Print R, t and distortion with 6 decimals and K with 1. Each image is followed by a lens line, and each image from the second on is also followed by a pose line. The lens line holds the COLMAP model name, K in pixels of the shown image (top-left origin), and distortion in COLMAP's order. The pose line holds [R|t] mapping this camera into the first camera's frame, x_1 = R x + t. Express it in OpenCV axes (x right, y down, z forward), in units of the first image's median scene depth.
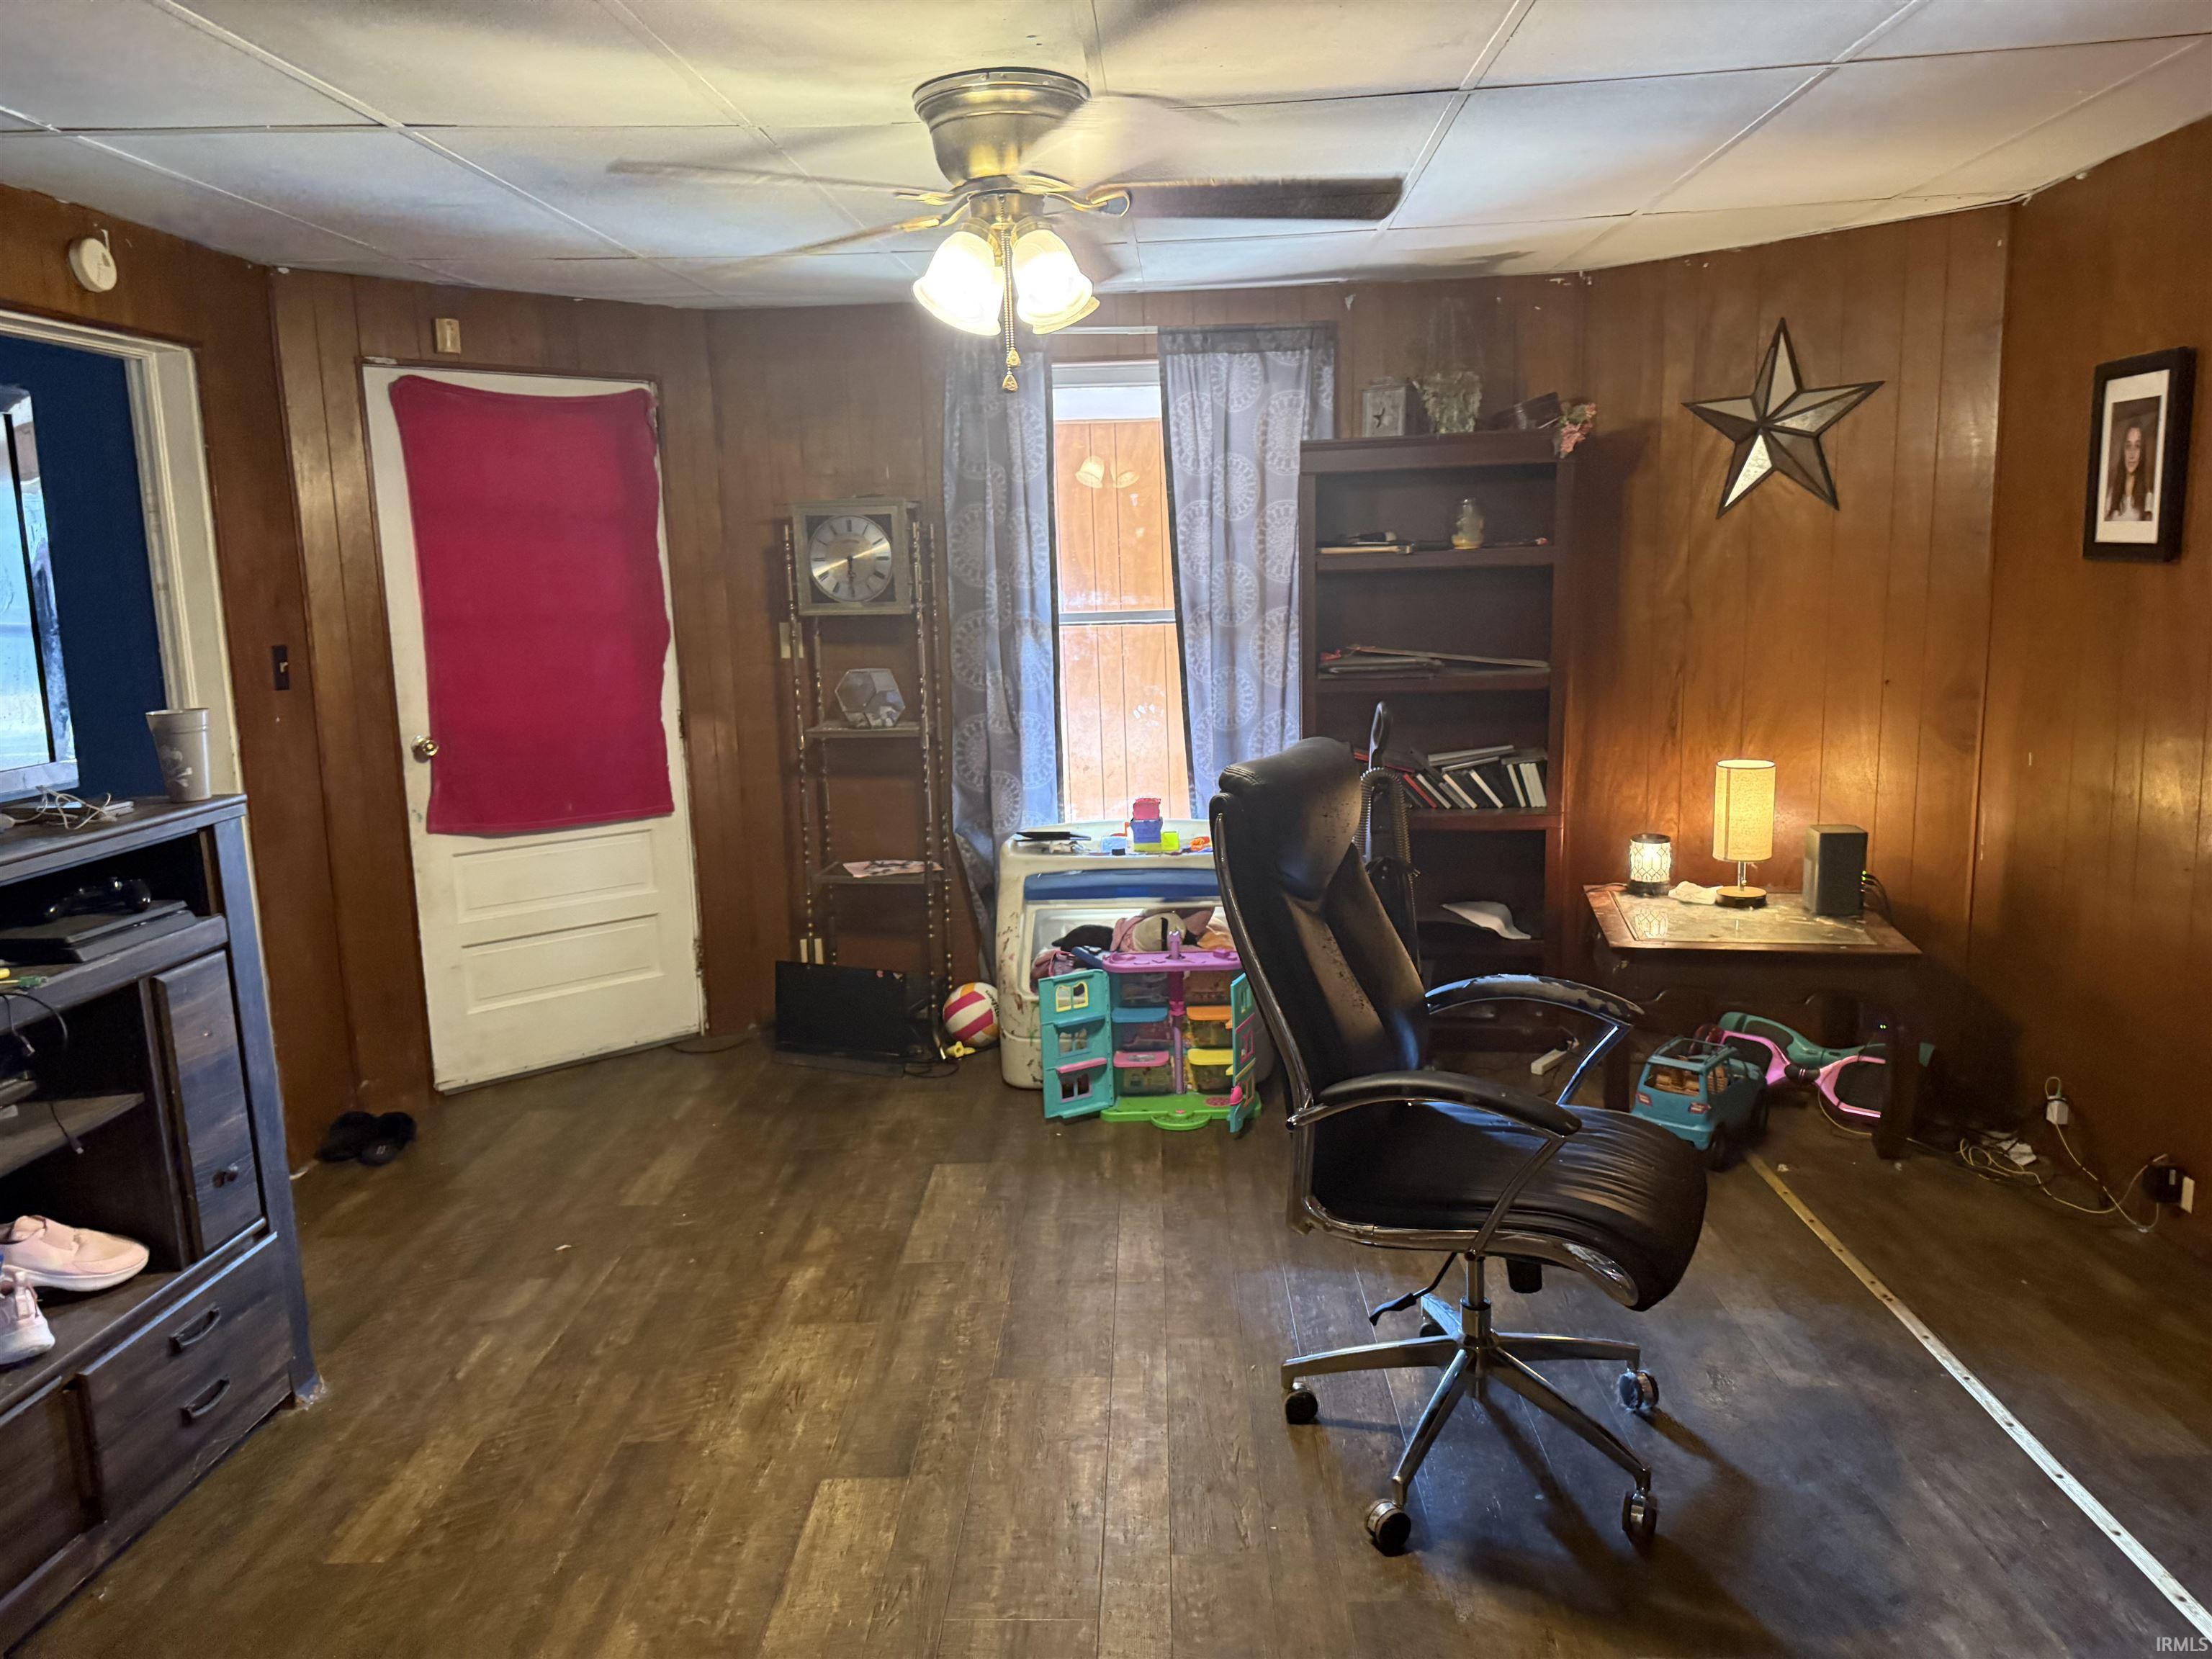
lens RADIAL K [[1552.6, 0, 1093.8], [0, 1552.6, 828.3], [0, 0, 1]] dist [0.035364, -0.004574]
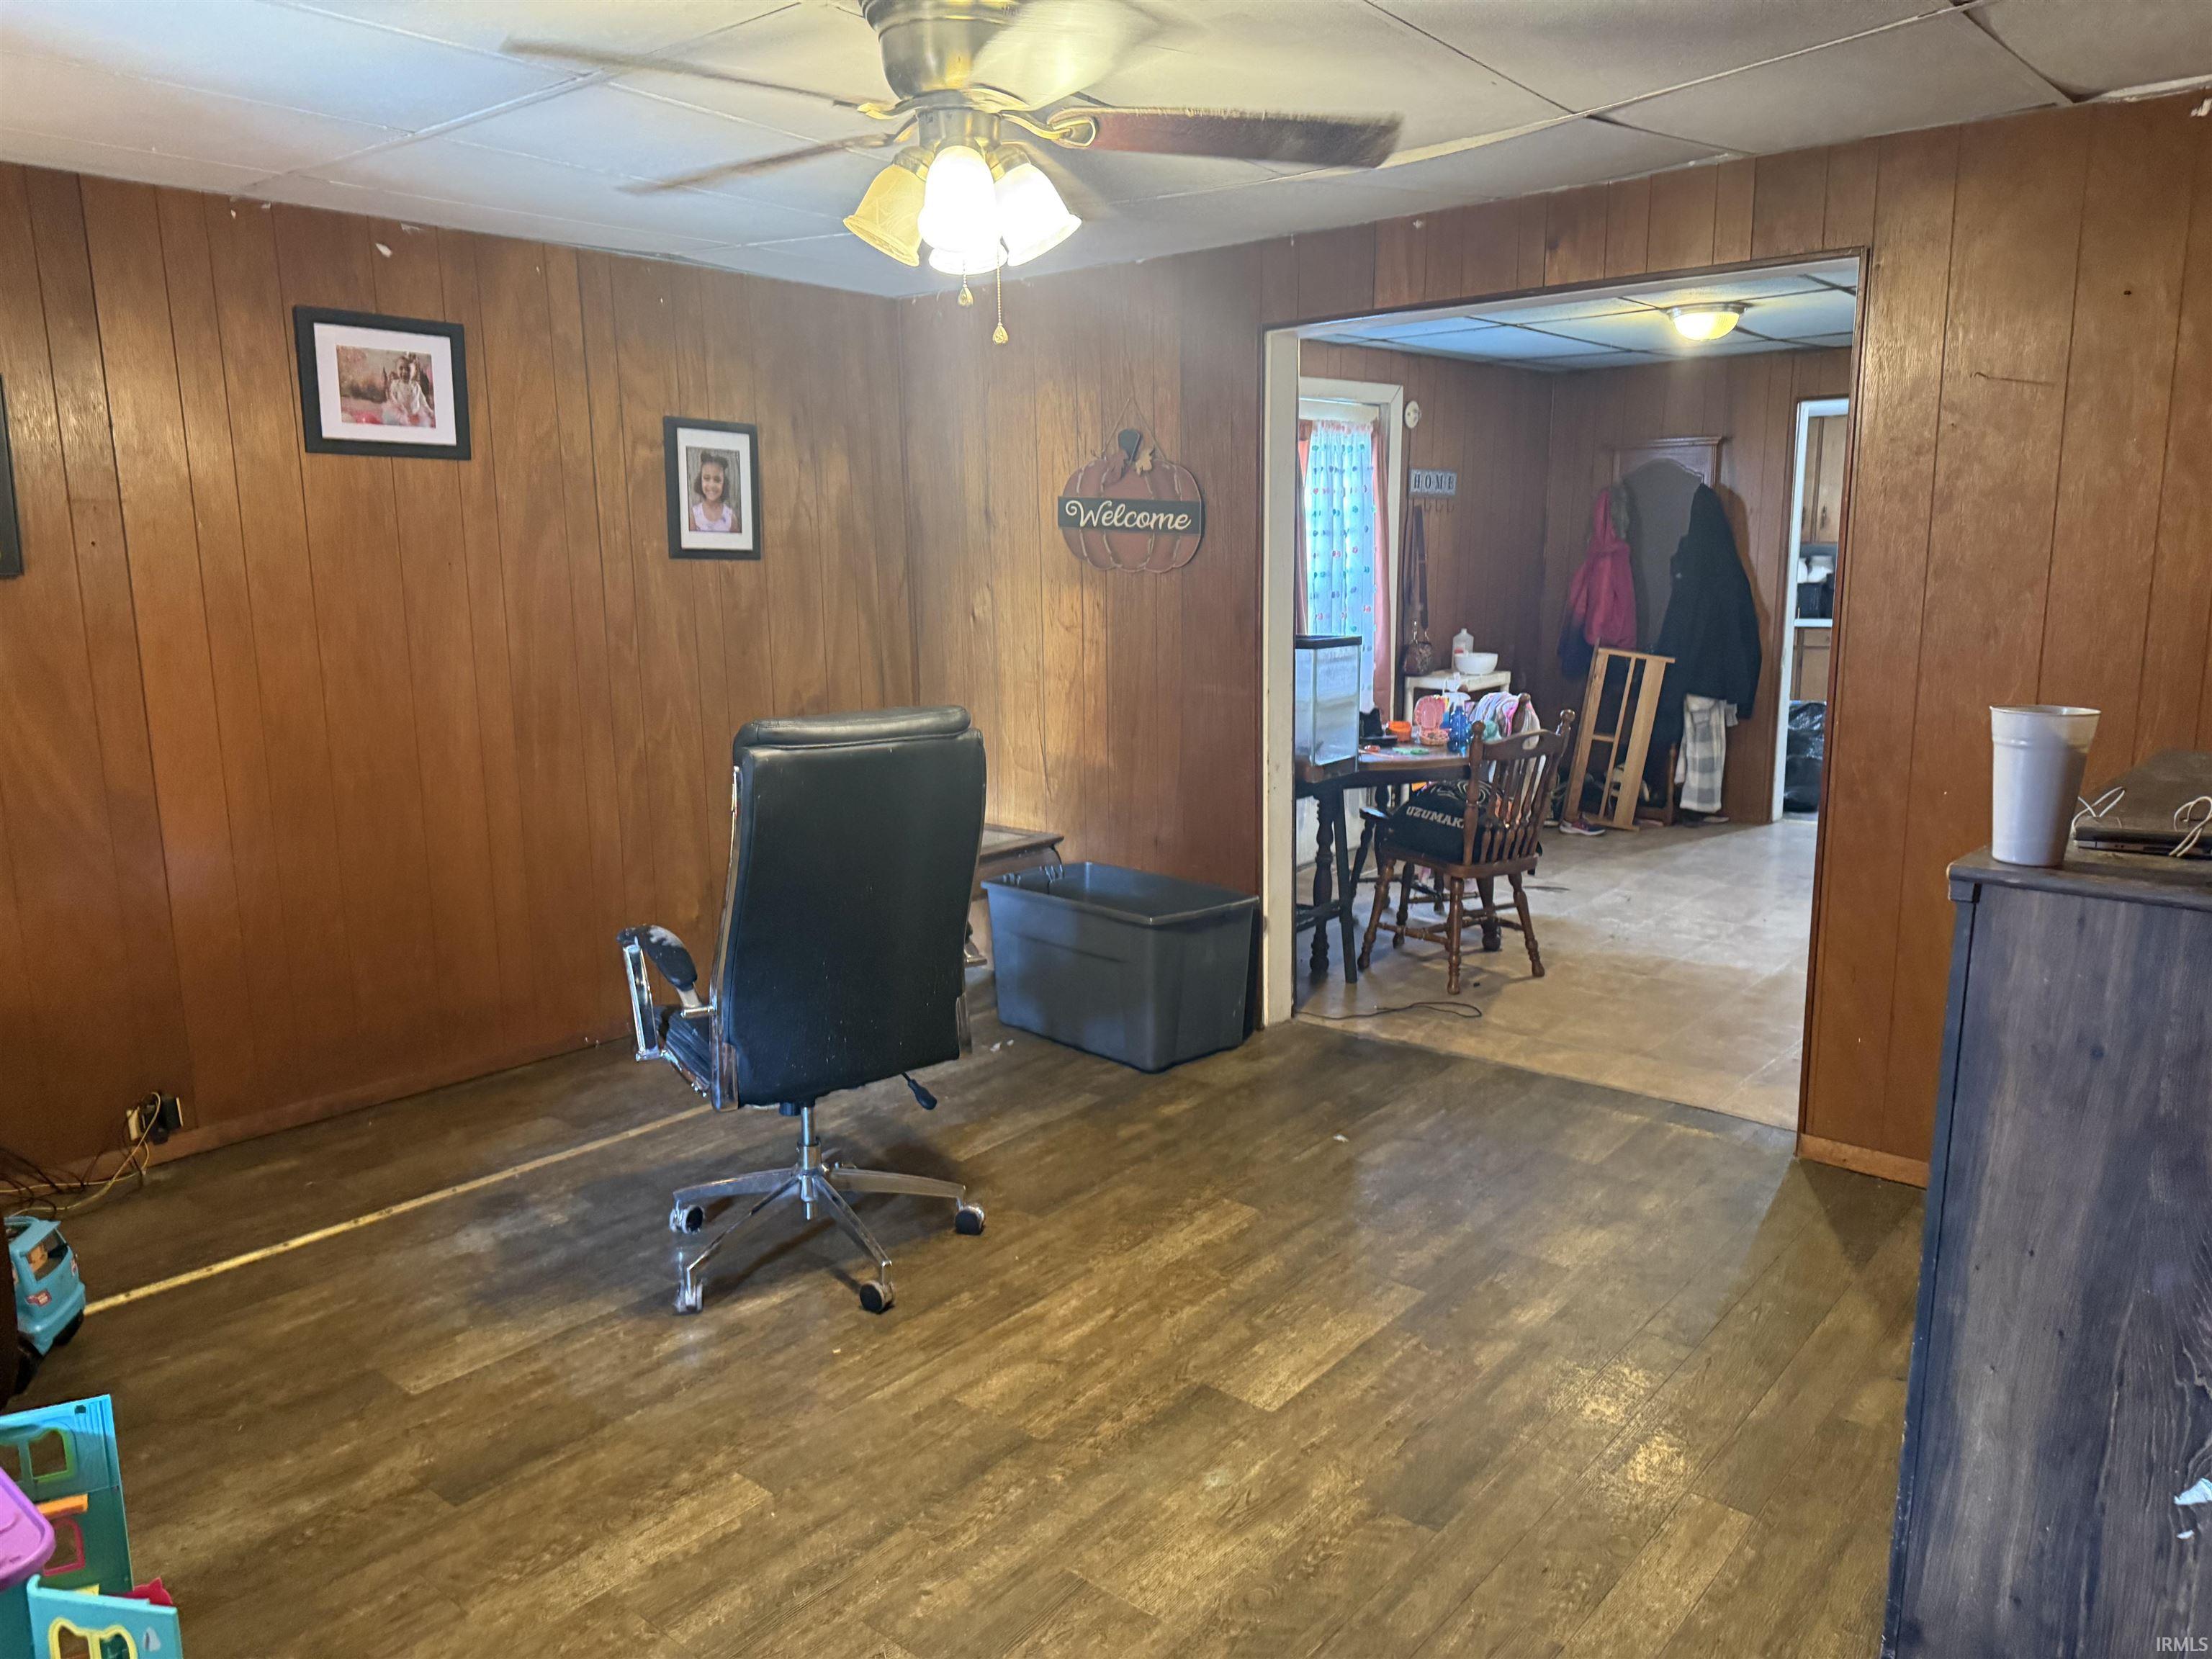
lens RADIAL K [[1552.6, 0, 1097.3], [0, 1552.6, 822.6], [0, 0, 1]] dist [0.035364, -0.004574]
pose [[-0.779859, -0.067835, 0.622268, -0.702367], [0.148232, 0.945821, 0.288878, -0.266681], [-0.608150, 0.317524, -0.727552, 1.707958]]
